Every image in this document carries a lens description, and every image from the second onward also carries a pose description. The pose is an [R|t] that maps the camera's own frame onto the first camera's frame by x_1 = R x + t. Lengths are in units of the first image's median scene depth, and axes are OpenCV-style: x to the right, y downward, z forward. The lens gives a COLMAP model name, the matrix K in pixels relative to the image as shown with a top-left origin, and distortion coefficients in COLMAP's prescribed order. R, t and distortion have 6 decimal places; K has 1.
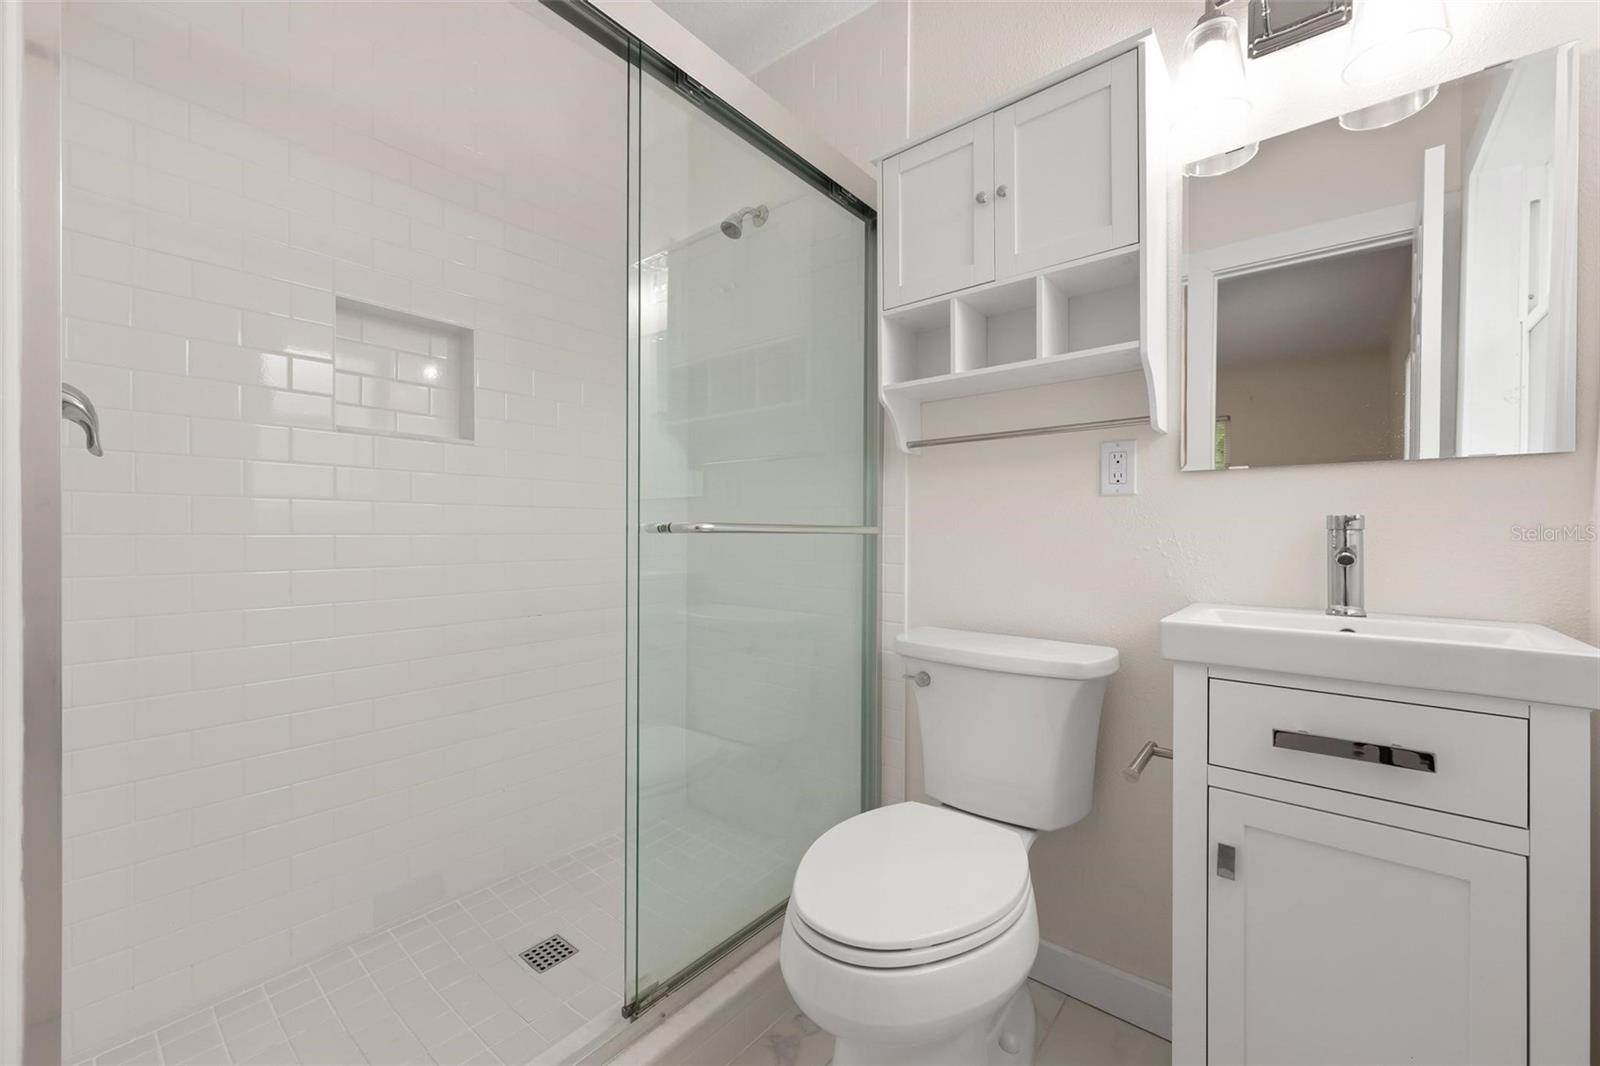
lens RADIAL K [[624.3, 0, 791.9], [0, 624.3, 535.0], [0, 0, 1]] dist [0.000053, -0.000303]
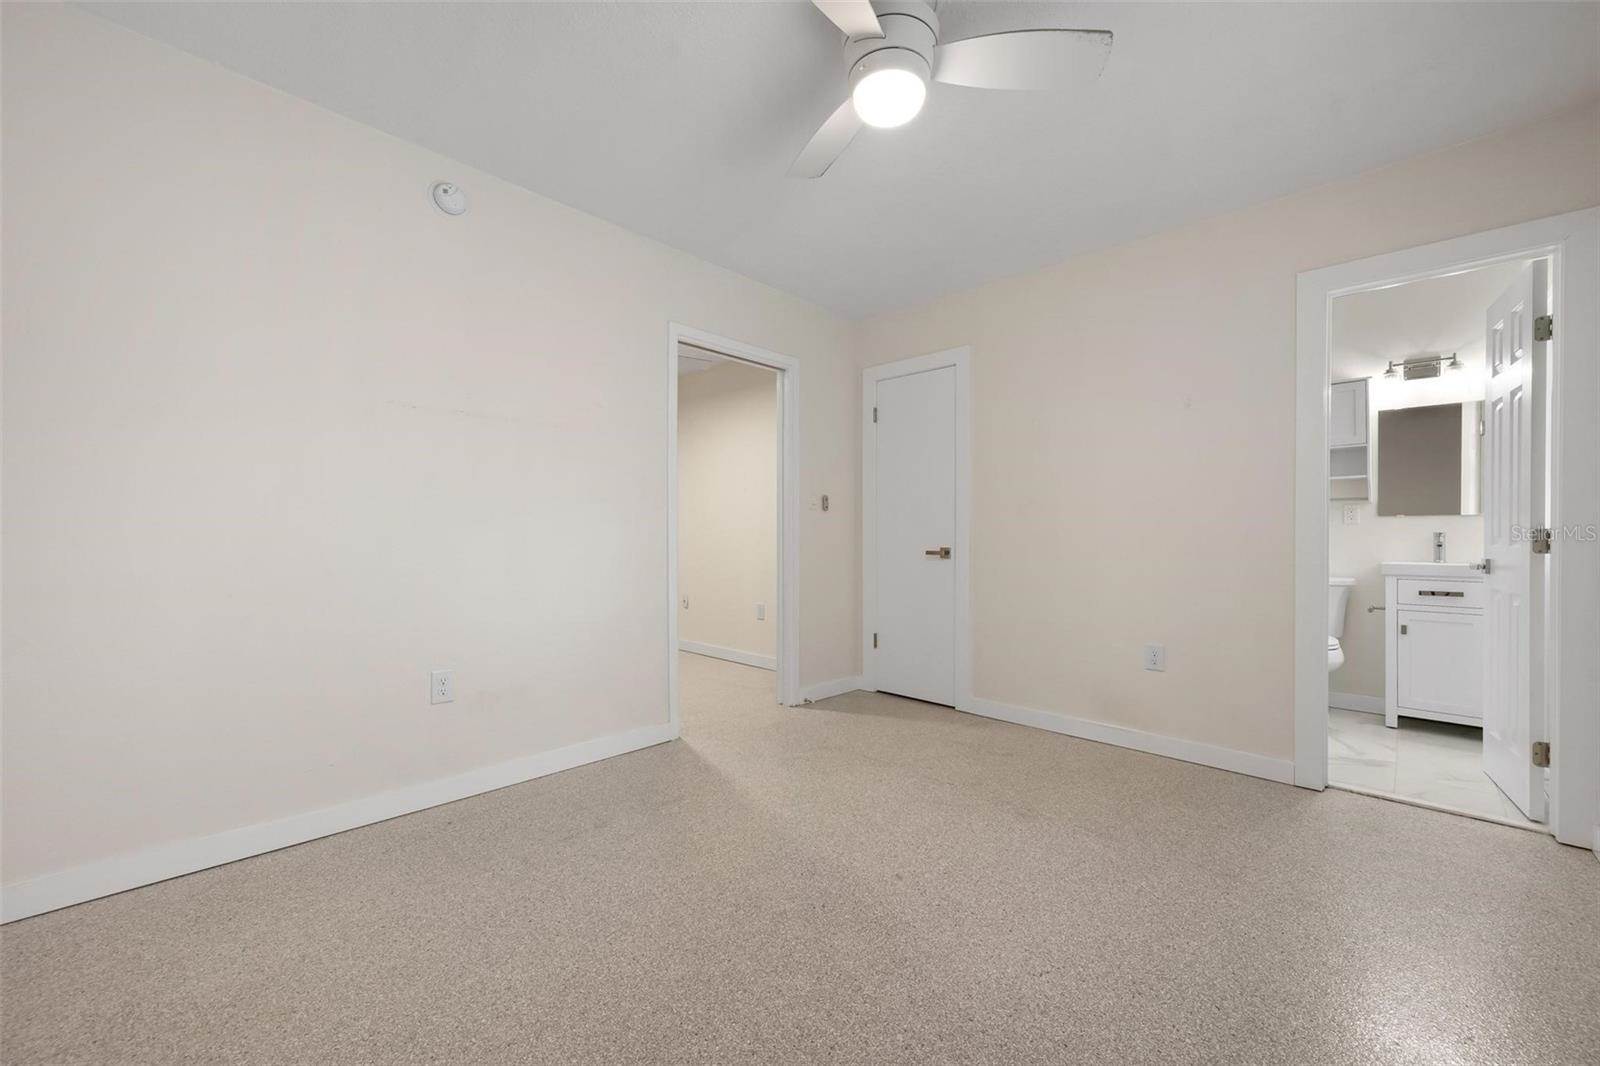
lens RADIAL K [[624.3, 0, 807.0], [0, 624.3, 536.8], [0, 0, 1]] dist [0.000053, -0.000303]
pose [[0.996894, -0.006195, -0.078510, -2.245452], [0.006198, 0.999981, -0.000207, -0.028225], [0.078509, -0.000280, 0.996913, -2.620989]]
